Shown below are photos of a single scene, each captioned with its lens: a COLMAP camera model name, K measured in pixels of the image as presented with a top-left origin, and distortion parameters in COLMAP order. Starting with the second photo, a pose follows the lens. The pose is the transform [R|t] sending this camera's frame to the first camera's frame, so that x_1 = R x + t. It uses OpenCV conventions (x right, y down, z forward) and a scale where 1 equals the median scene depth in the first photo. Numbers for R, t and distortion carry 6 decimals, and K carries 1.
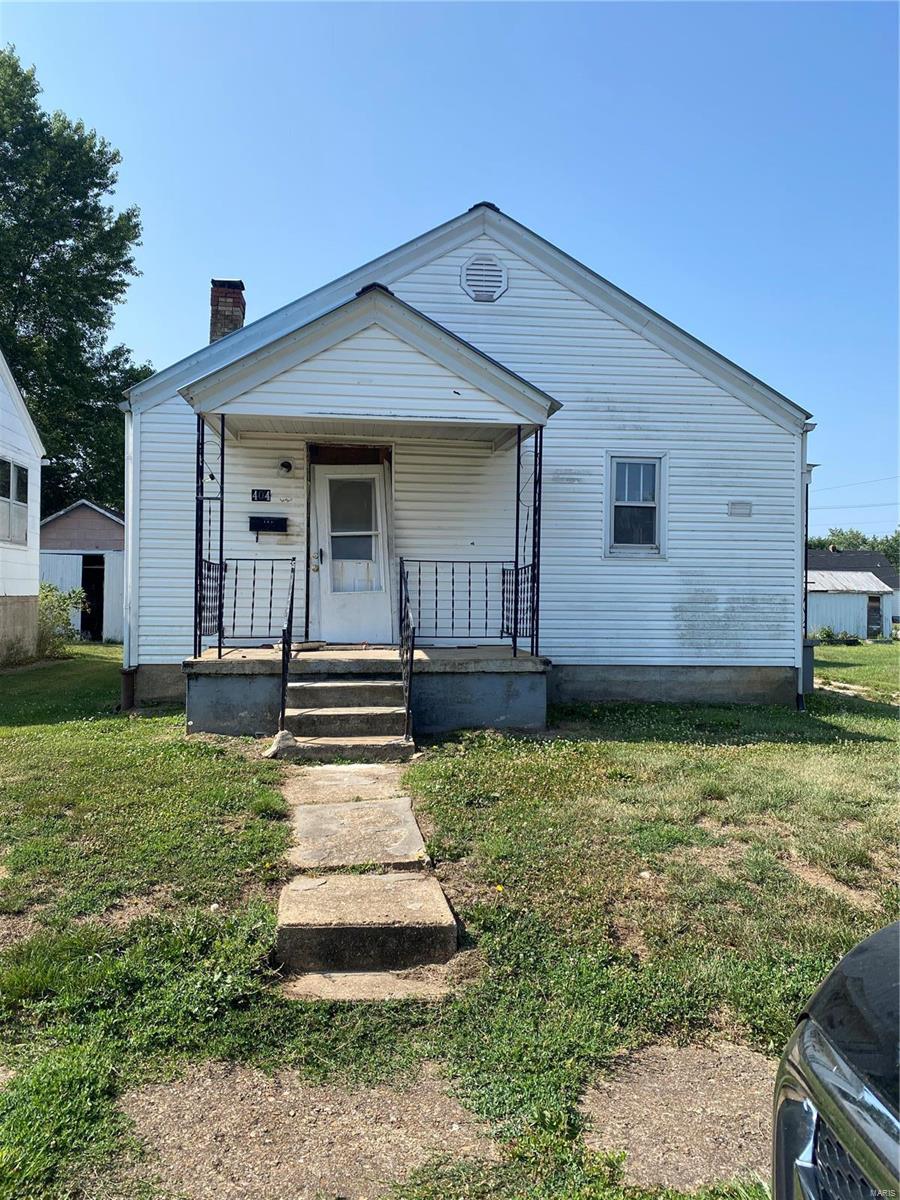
lens RADIAL K [[919.4, 0, 450.0], [0, 919.4, 606.5], [0, 0, 1]] dist [0.027230, -0.022597]
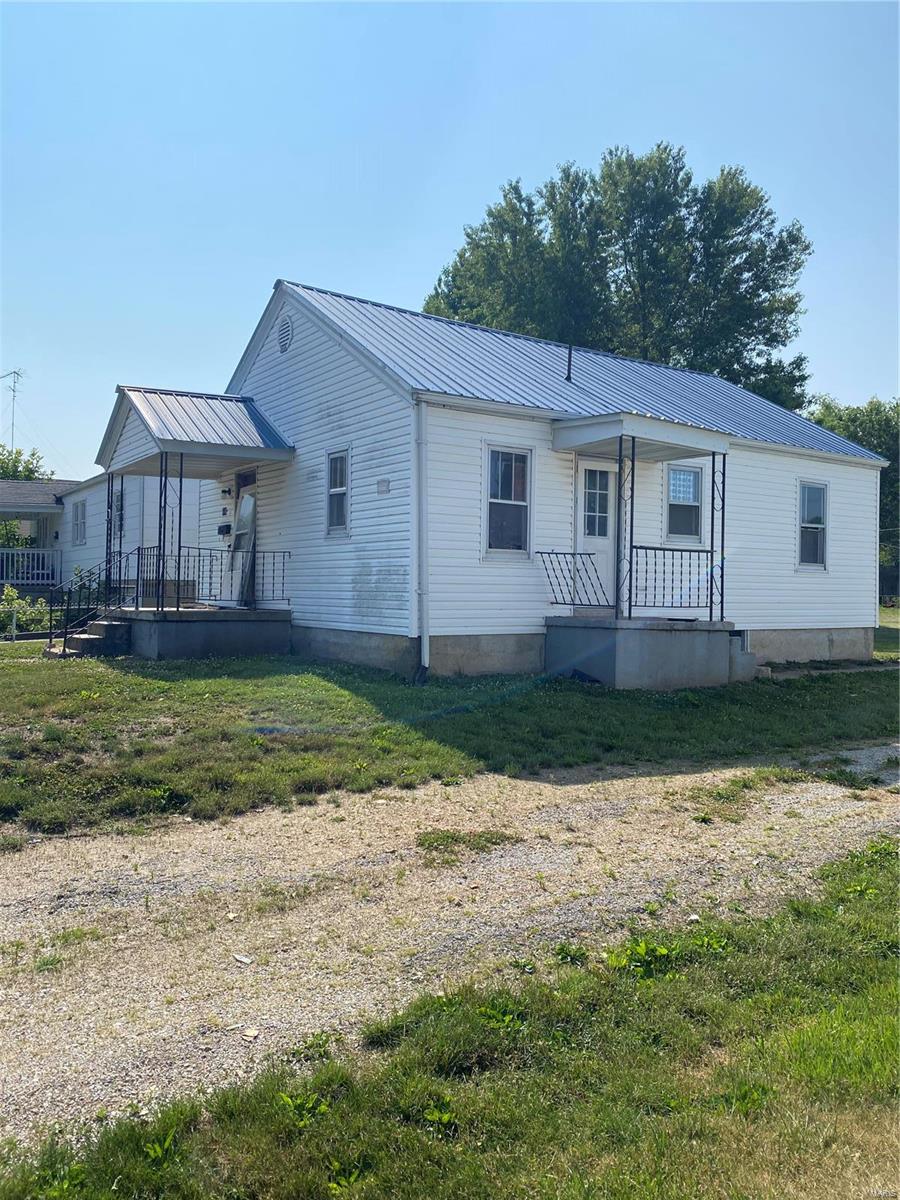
lens RADIAL K [[919.4, 0, 449.2], [0, 919.4, 595.0], [0, 0, 1]] dist [0.027230, -0.022597]
pose [[0.466983, 0.004352, -0.884256, 1.305131], [0.009851, 0.999900, 0.010124, 0.009582], [0.884211, -0.013439, 0.466893, 0.574398]]
